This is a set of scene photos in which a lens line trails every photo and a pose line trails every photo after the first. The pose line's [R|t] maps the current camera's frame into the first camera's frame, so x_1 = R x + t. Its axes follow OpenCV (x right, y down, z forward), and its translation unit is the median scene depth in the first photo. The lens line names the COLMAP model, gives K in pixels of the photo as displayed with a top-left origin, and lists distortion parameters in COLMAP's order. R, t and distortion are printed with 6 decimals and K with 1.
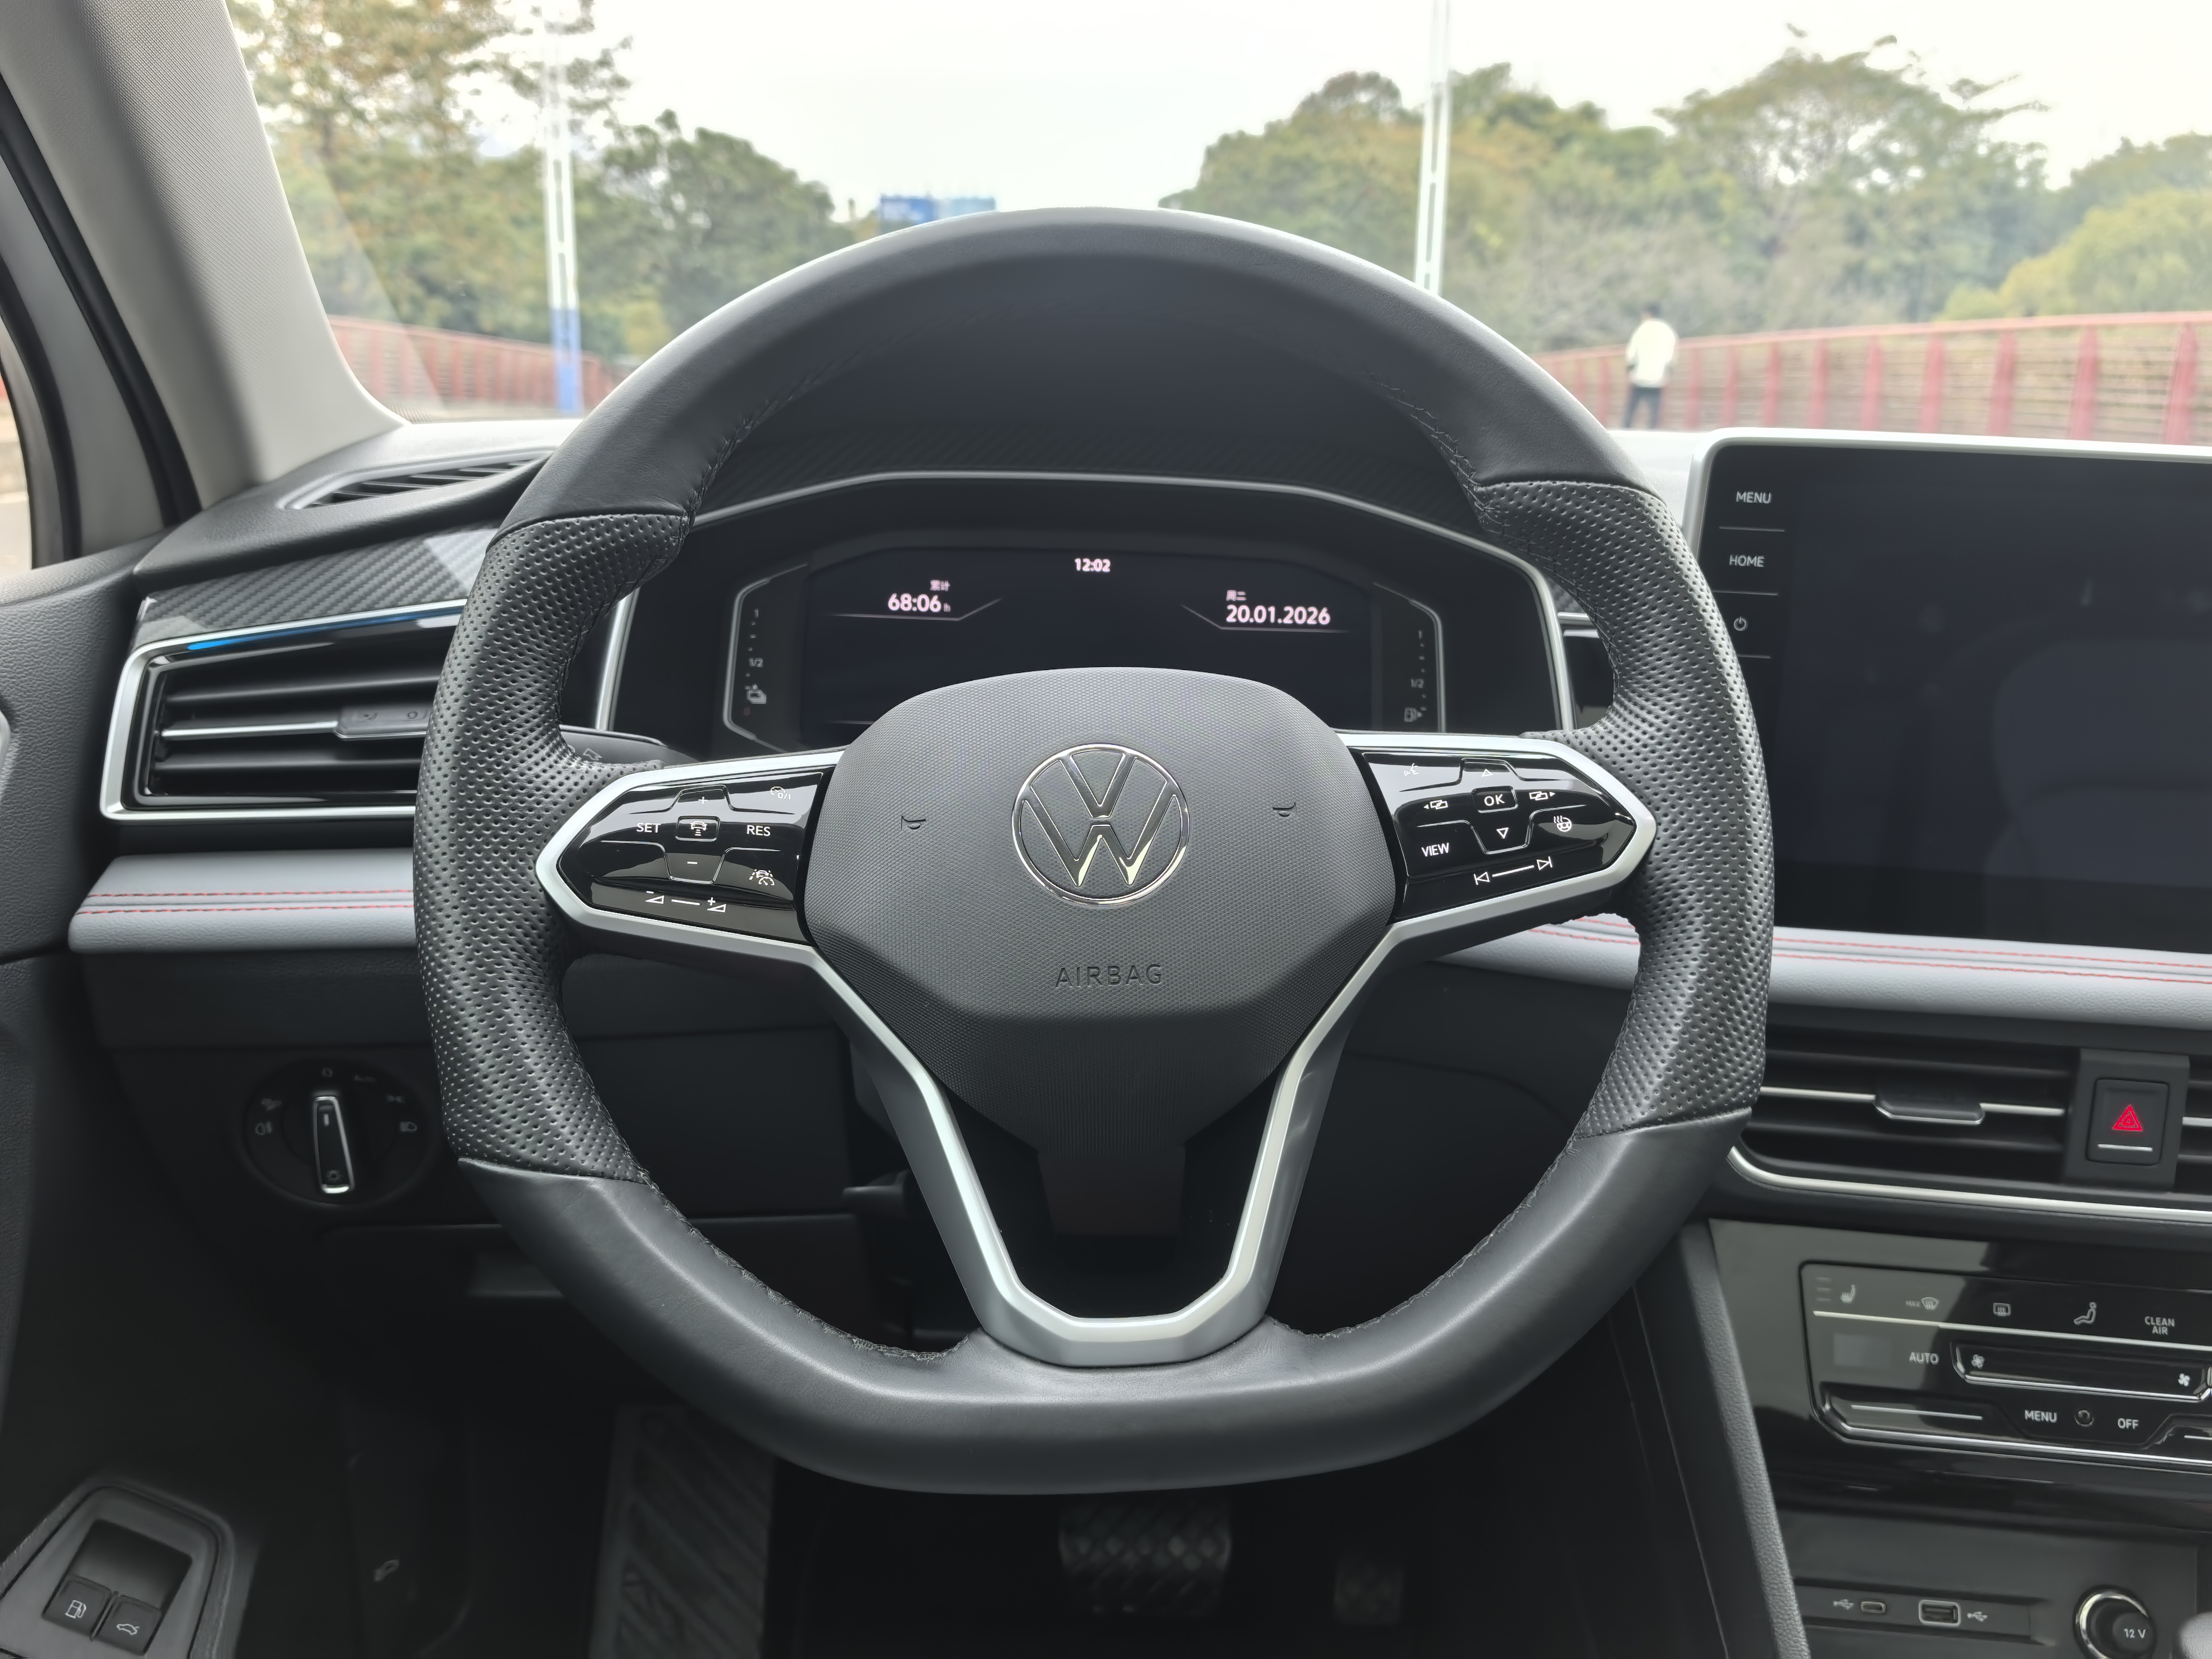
lens RADIAL K [[1822.2, 0, 1115.7], [0, 1822.2, 860.4], [0, 0, 1]] dist [0.022186, -0.045653]
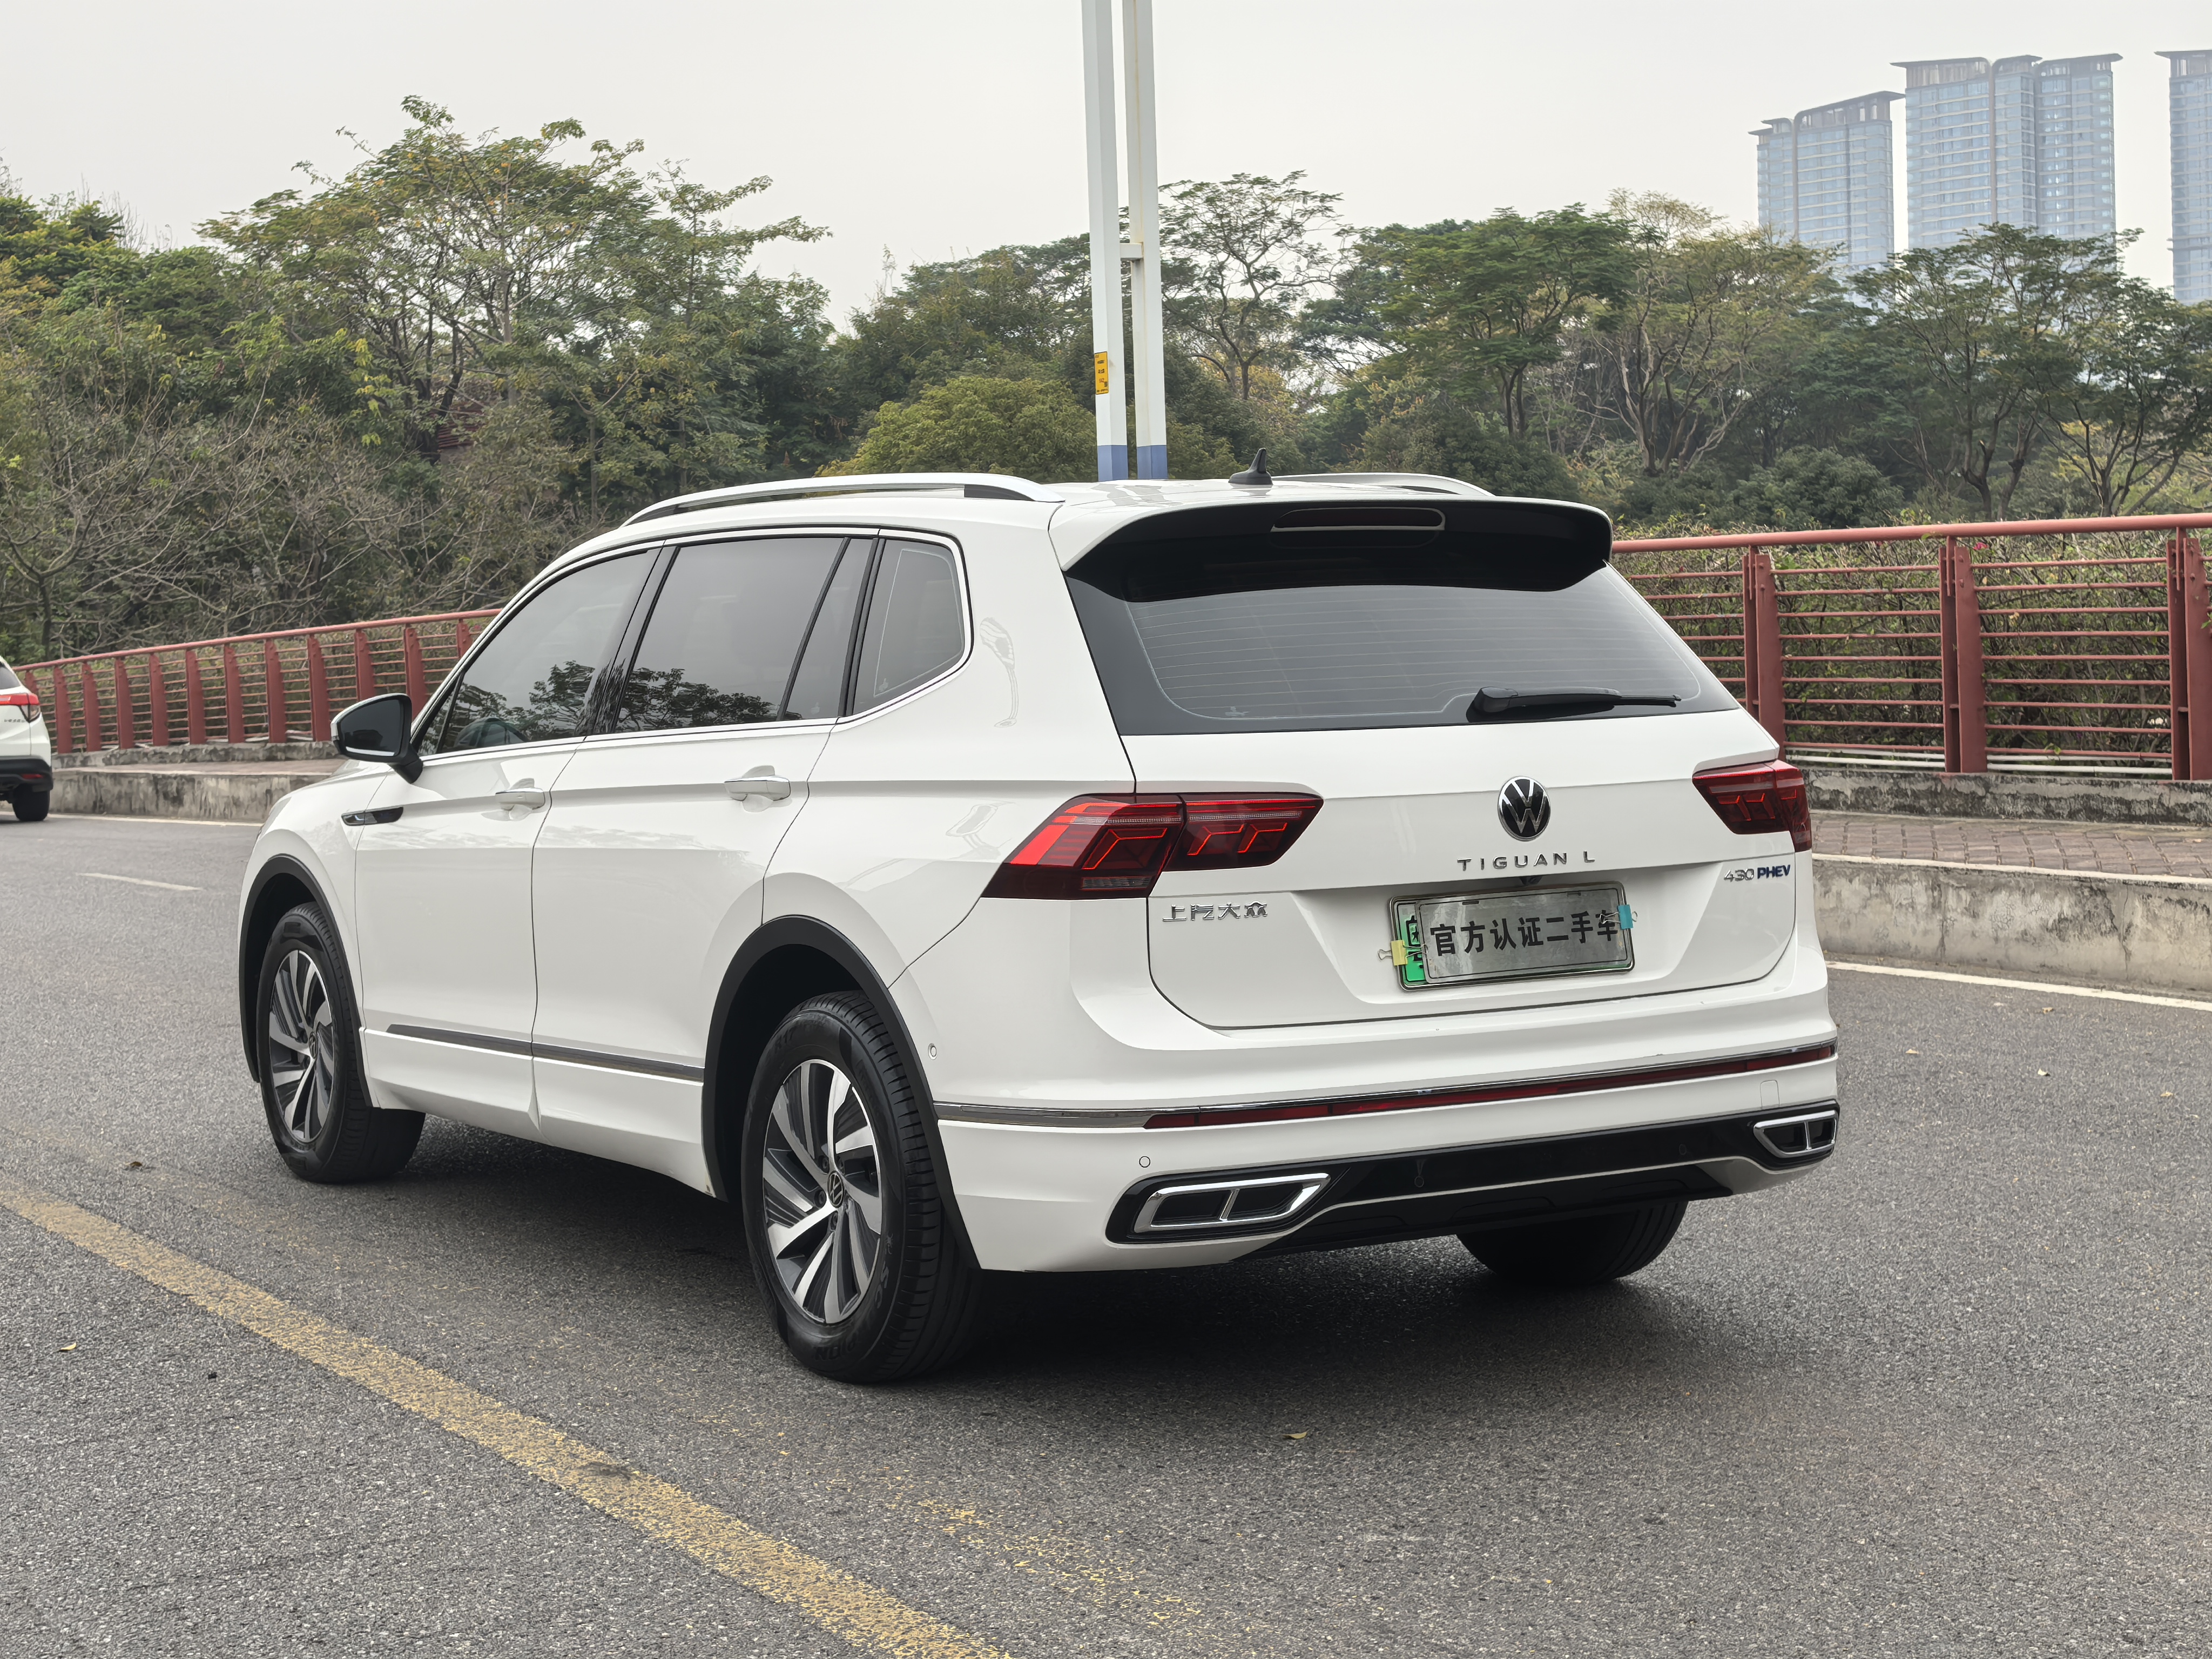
lens RADIAL K [[3592.6, 0, 1060.8], [0, 3592.6, 834.5], [0, 0, 1]] dist [0.102196, 0.000000]
pose [[0.874108, -0.083863, 0.478438, -0.079917], [0.181669, 0.969942, -0.161894, 0.042026], [-0.450480, 0.228430, 0.863069, -0.177259]]
